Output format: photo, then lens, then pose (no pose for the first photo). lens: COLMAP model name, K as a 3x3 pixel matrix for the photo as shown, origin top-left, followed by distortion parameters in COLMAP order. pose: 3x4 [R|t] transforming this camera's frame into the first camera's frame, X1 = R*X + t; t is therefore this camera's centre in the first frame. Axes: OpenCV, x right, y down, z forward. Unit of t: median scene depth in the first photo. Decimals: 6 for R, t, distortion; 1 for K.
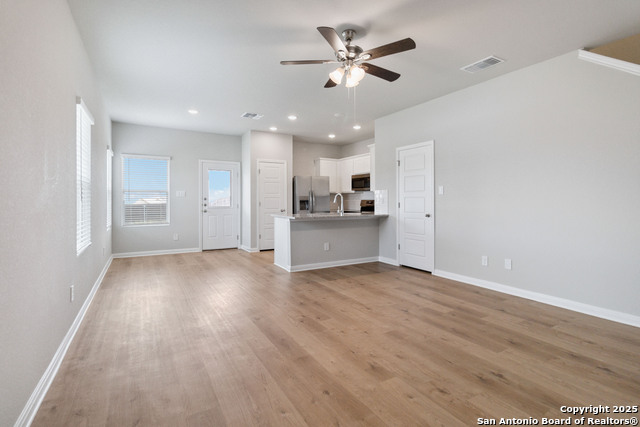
lens RADIAL K [[309.3, 0, 324.3], [0, 309.3, 204.7], [0, 0, 1]] dist [-0.000529, 0.000281]
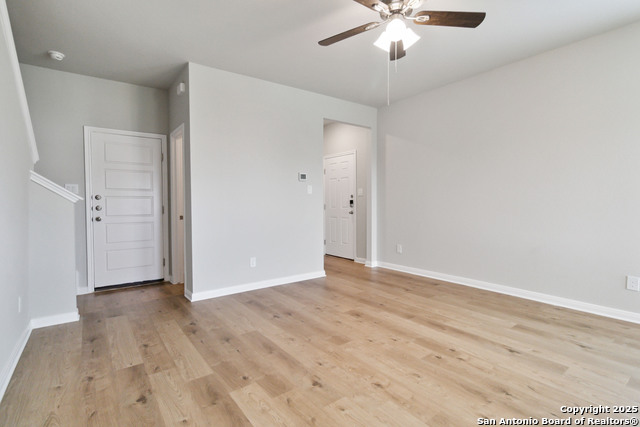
lens RADIAL K [[312.0, 0, 326.3], [0, 312.0, 210.6], [0, 0, 1]] dist [0.001929, 0.000437]
pose [[-0.993080, 0.009782, -0.117029, 0.149533], [0.005144, 0.999192, 0.039871, -0.007082], [0.117324, 0.038993, -0.992328, 0.763313]]
